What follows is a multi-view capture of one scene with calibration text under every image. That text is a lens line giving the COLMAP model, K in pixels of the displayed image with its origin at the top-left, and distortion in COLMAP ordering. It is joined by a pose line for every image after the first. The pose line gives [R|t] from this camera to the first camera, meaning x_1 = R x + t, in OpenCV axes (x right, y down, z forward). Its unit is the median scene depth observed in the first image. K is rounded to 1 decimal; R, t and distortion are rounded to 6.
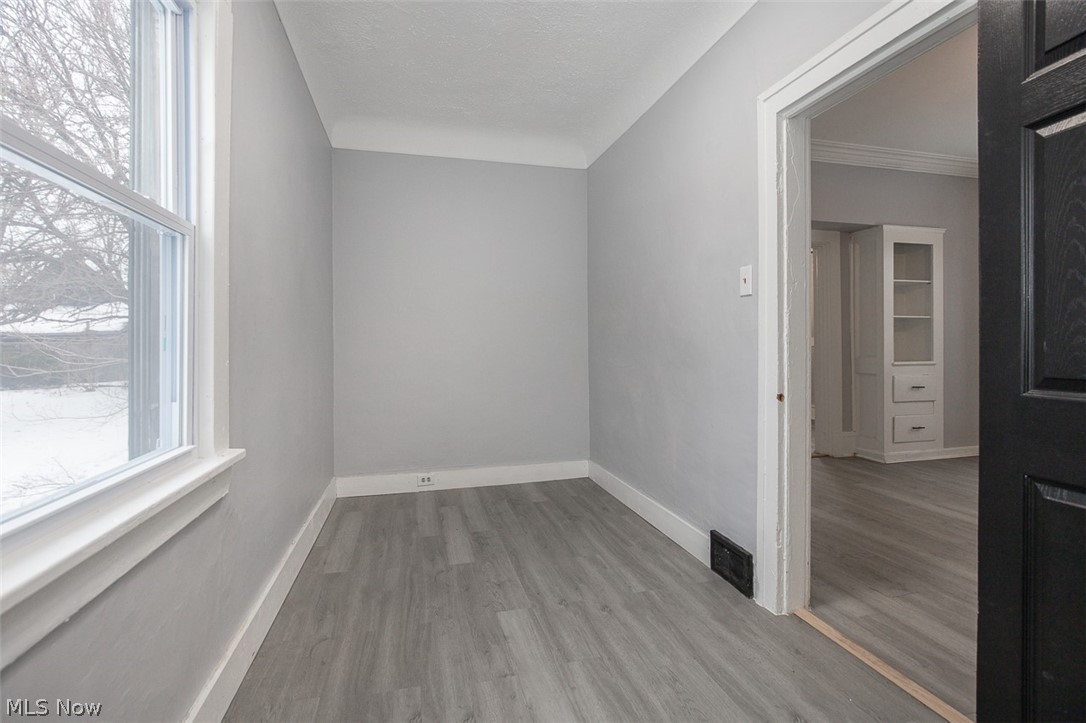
lens RADIAL K [[505.4, 0, 543.9], [0, 505.4, 343.7], [0, 0, 1]] dist [-0.013162, -0.000142]
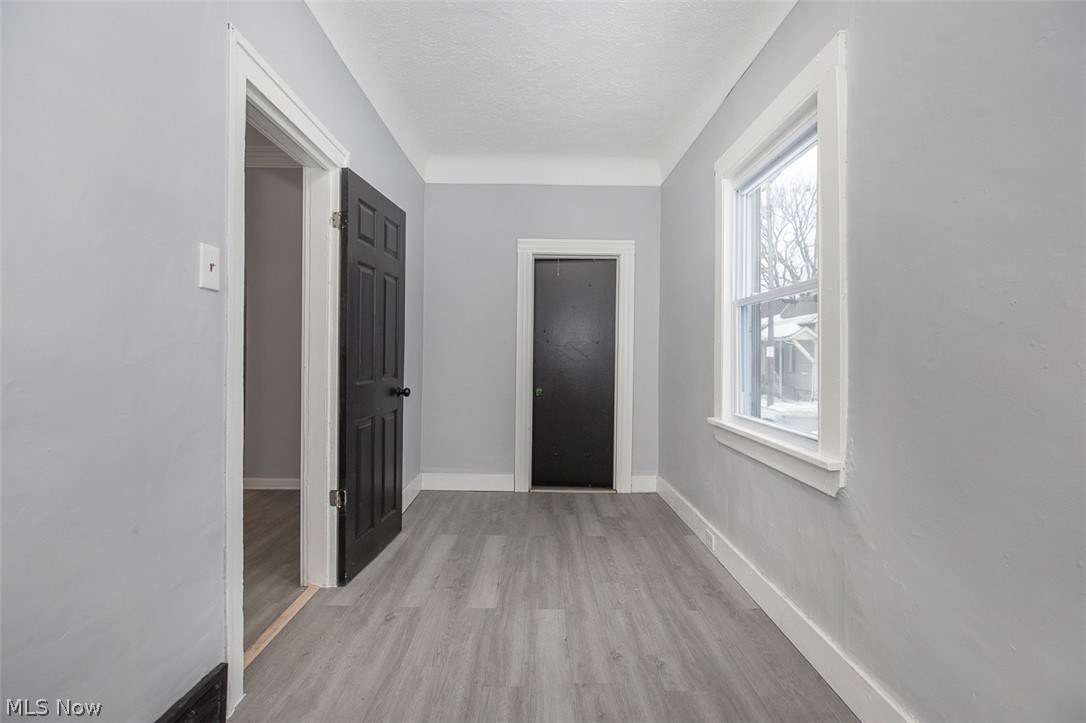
lens RADIAL K [[499.7, 0, 541.0], [0, 499.7, 361.3], [0, 0, 1]] dist [-0.009754, 0.000136]
pose [[-0.969013, -0.005967, 0.246937, -0.216693], [-0.004251, 0.999963, 0.007483, -0.008492], [-0.246972, 0.006202, -0.969003, 1.815222]]
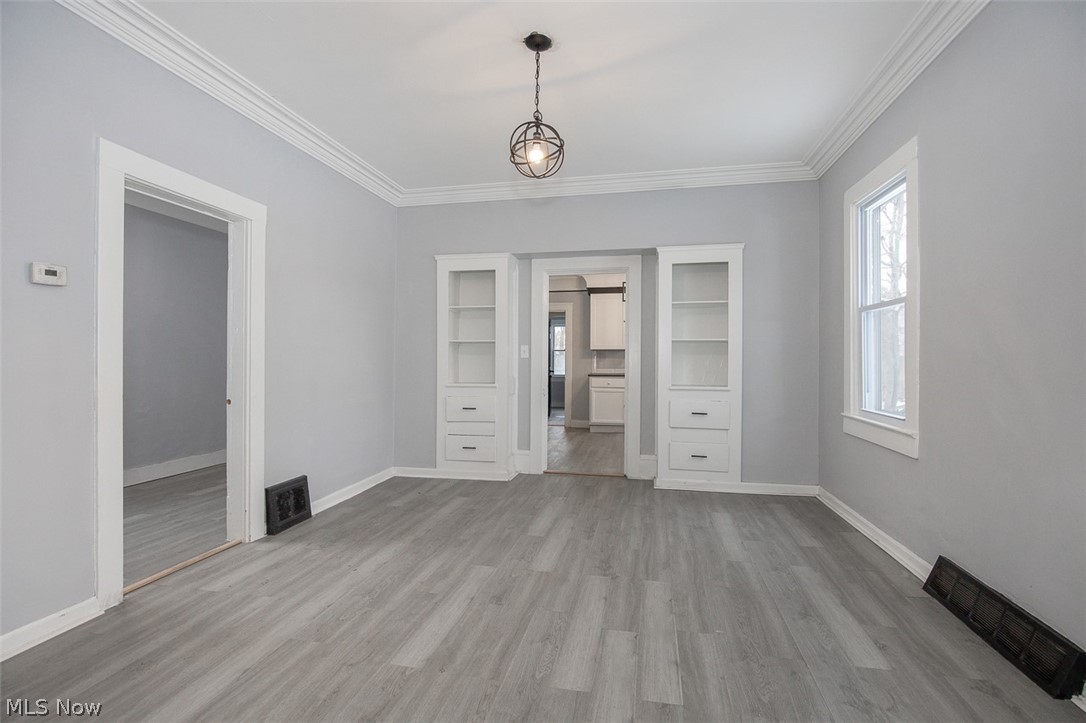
lens RADIAL K [[499.7, 0, 541.0], [0, 499.7, 361.3], [0, 0, 1]] dist [-0.009754, 0.000136]
pose [[0.897235, 0.008978, -0.441461, 2.222357], [-0.008245, 0.999960, 0.003581, -0.034727], [0.441475, 0.000427, 0.897273, 0.042729]]
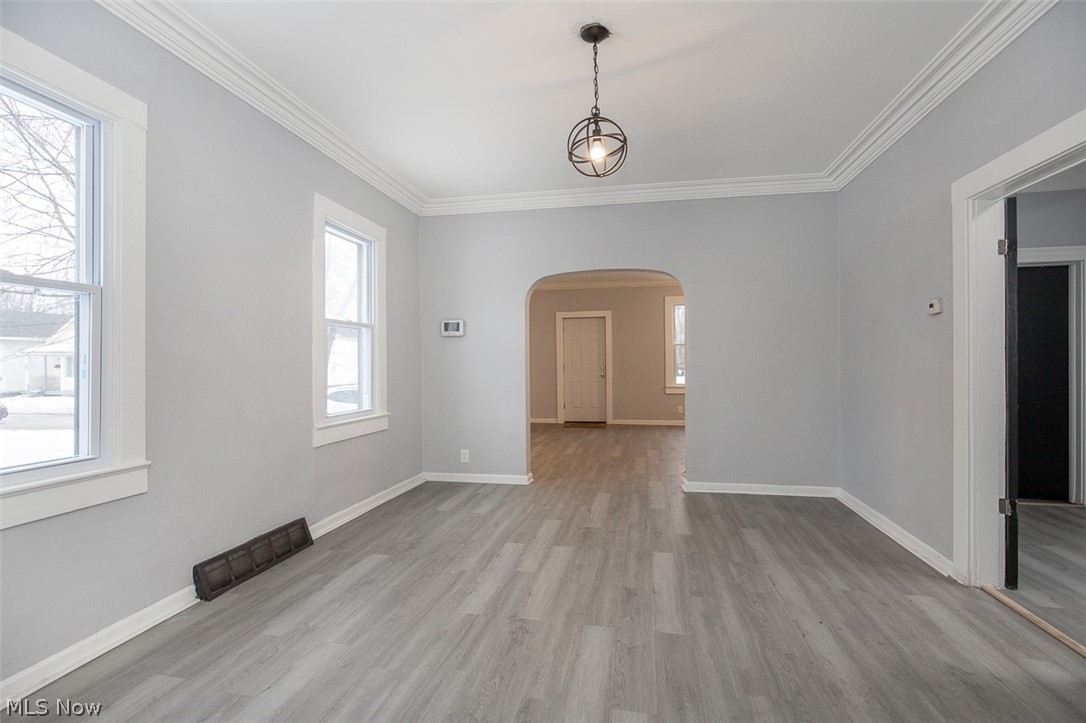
lens RADIAL K [[499.7, 0, 541.0], [0, 499.7, 361.3], [0, 0, 1]] dist [-0.009754, 0.000136]
pose [[-0.902492, 0.011591, 0.430551, 1.184325], [0.011652, 0.999929, -0.002494, -0.055771], [-0.430550, 0.002766, -0.902563, 2.493736]]
